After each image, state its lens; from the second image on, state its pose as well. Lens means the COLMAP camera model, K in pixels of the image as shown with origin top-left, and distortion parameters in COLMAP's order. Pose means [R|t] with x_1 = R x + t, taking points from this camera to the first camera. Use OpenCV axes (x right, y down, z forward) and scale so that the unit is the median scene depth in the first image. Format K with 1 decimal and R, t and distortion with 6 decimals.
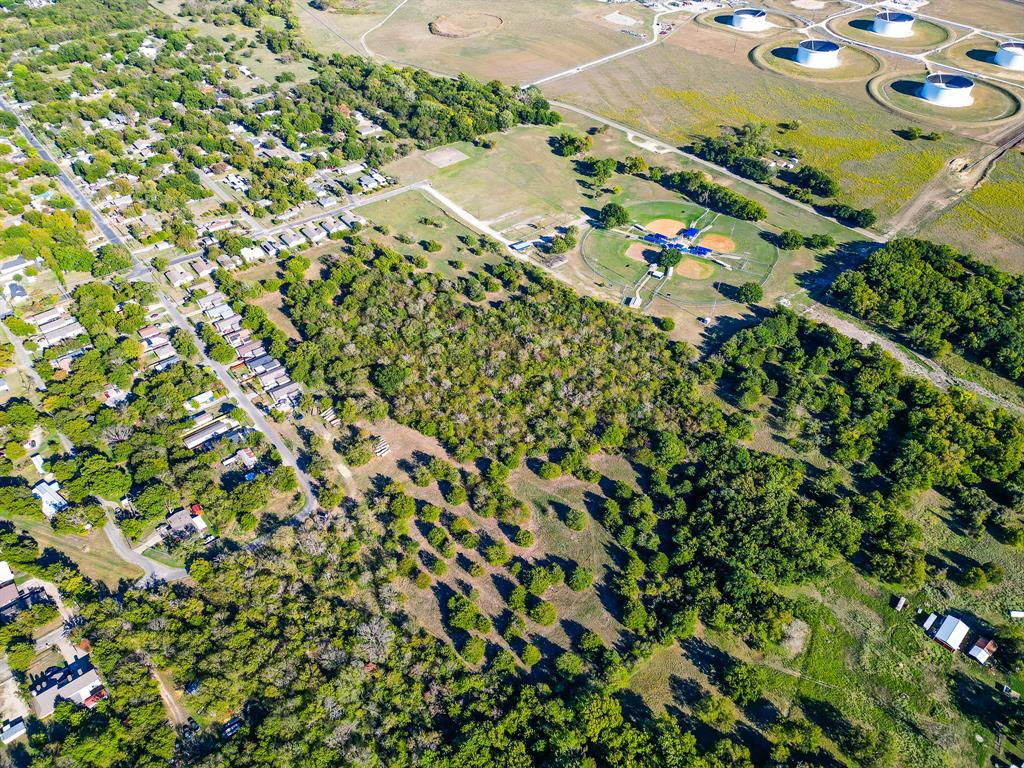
lens RADIAL K [[716.0, 0, 513.0], [0, 716.0, 380.8], [0, 0, 1]] dist [0.079957, -0.080106]
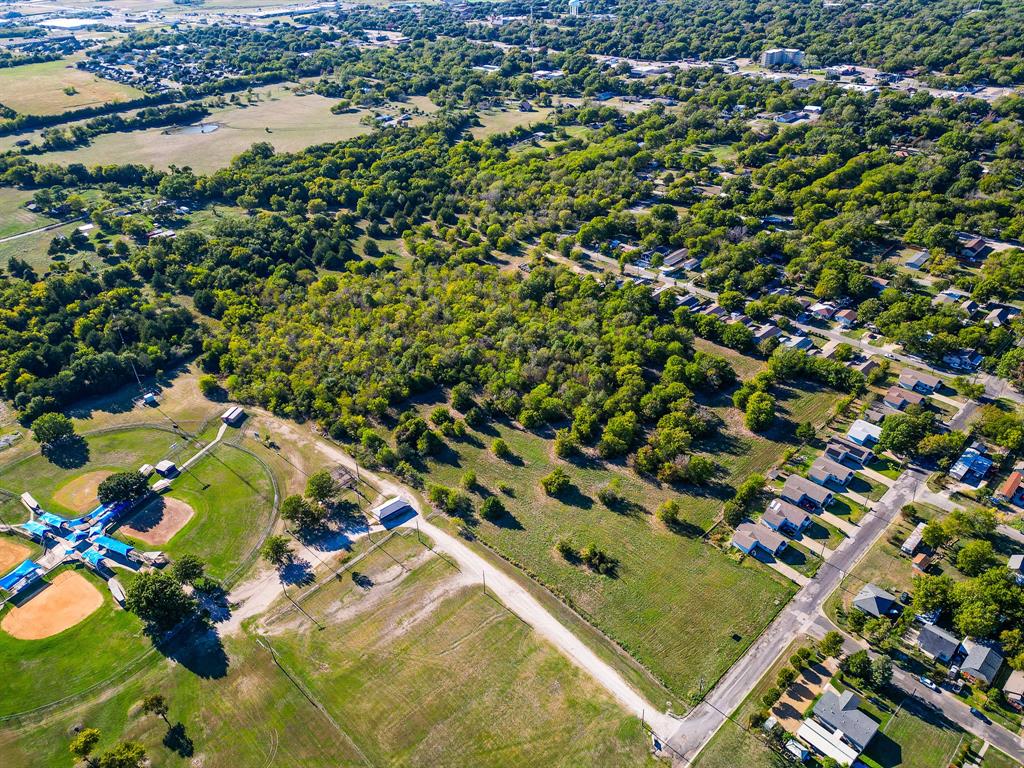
lens RADIAL K [[716.0, 0, 513.0], [0, 716.0, 380.8], [0, 0, 1]] dist [0.079957, -0.080106]
pose [[-0.993875, 0.095295, -0.055952, -0.071099], [-0.029468, 0.259435, 0.965311, -0.927988], [0.106505, 0.961048, -0.255038, 1.369018]]
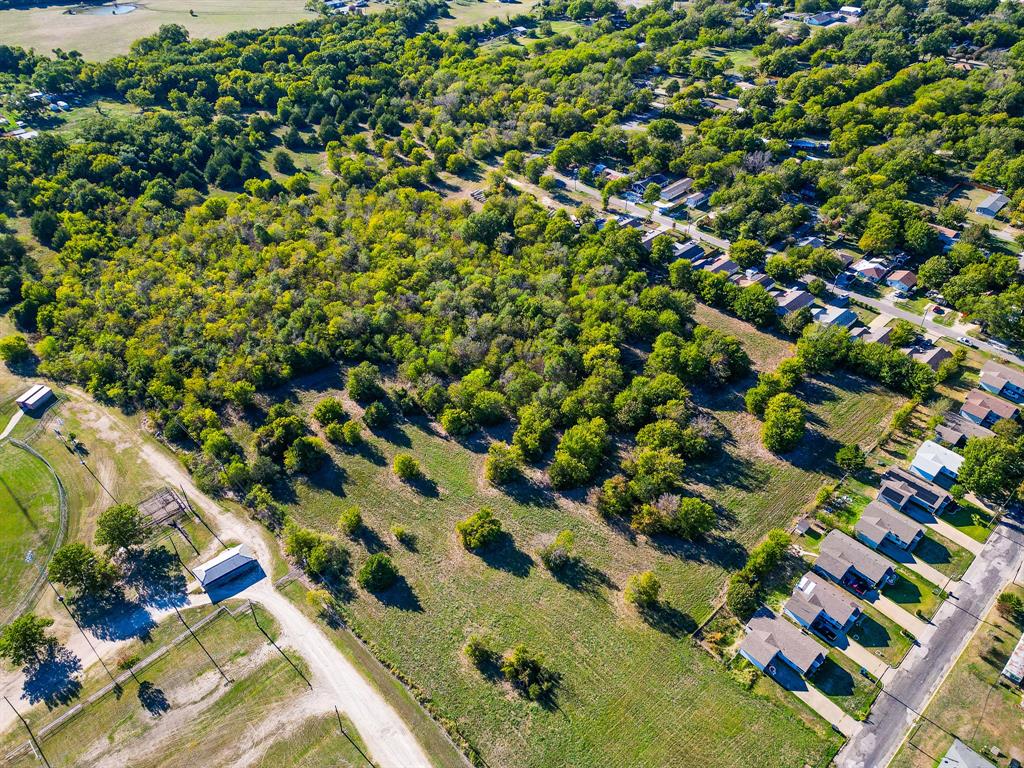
lens RADIAL K [[716.0, 0, 513.0], [0, 716.0, 380.8], [0, 0, 1]] dist [0.079957, -0.080106]
pose [[-0.995842, 0.069234, -0.059207, -0.141755], [-0.047458, 0.160490, 0.985896, -0.711209], [0.077760, 0.984606, -0.156537, 1.271593]]
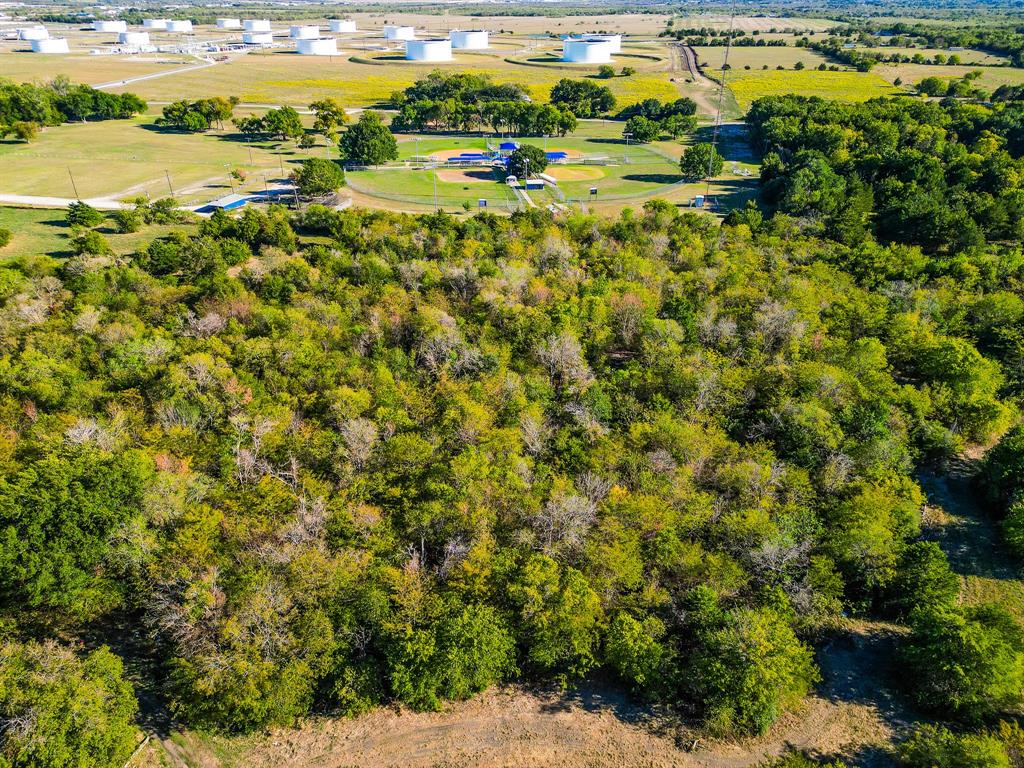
lens RADIAL K [[705.7, 0, 514.2], [0, 705.7, 381.7], [0, 0, 1]] dist [0.079933, -0.078552]
pose [[0.770119, -0.296098, 0.565016, -0.171734], [0.418792, 0.902812, -0.097694, 0.028683], [-0.481176, 0.311860, 0.819276, 0.783615]]
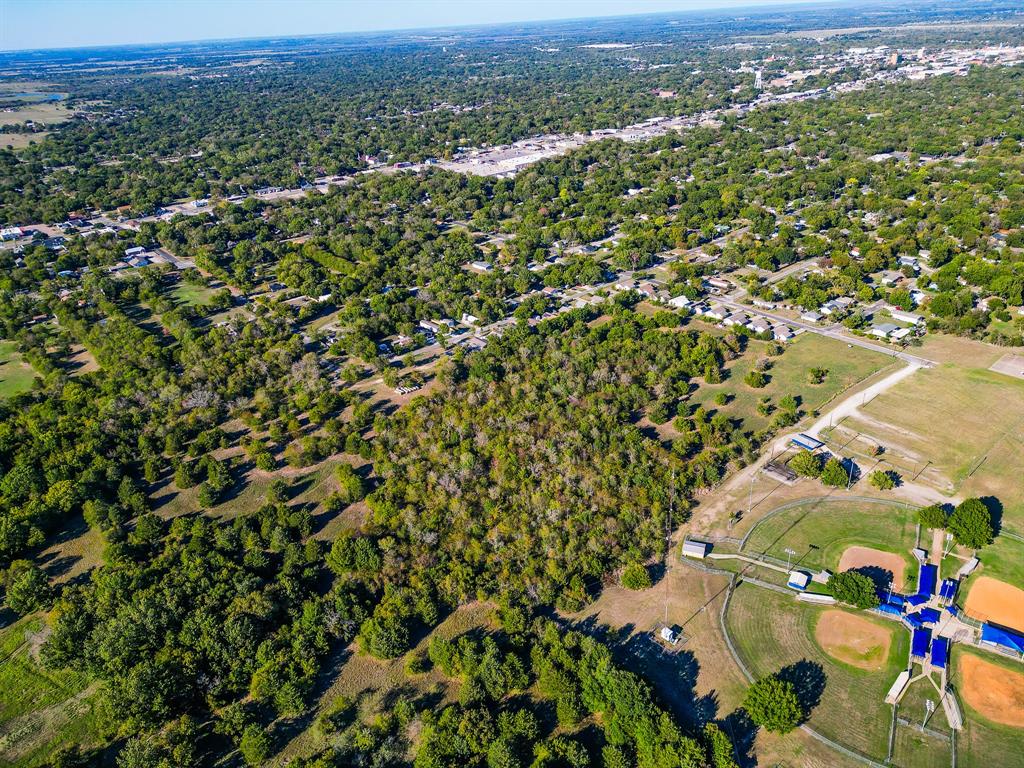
lens RADIAL K [[719.7, 0, 512.0], [0, 719.7, 384.0], [0, 0, 1]] dist [0.076919, -0.069210]
pose [[0.030041, 0.453442, -0.890780, 0.752085], [-0.631017, 0.699748, 0.334919, -0.364117], [0.775187, 0.552036, 0.307150, 0.721003]]
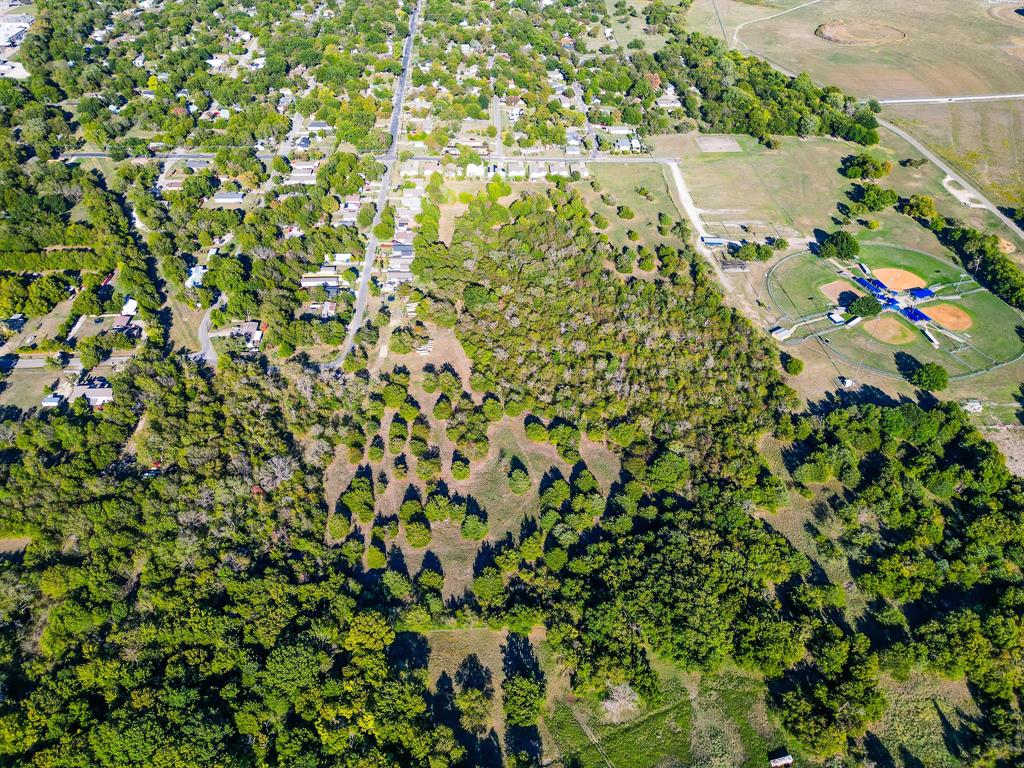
lens RADIAL K [[716.0, 0, 513.0], [0, 716.0, 380.8], [0, 0, 1]] dist [0.079957, -0.080106]
pose [[0.802294, 0.396901, -0.445864, 0.373144], [-0.403427, 0.911049, 0.085069, -0.003559], [0.439967, 0.111623, 0.891049, 0.120971]]
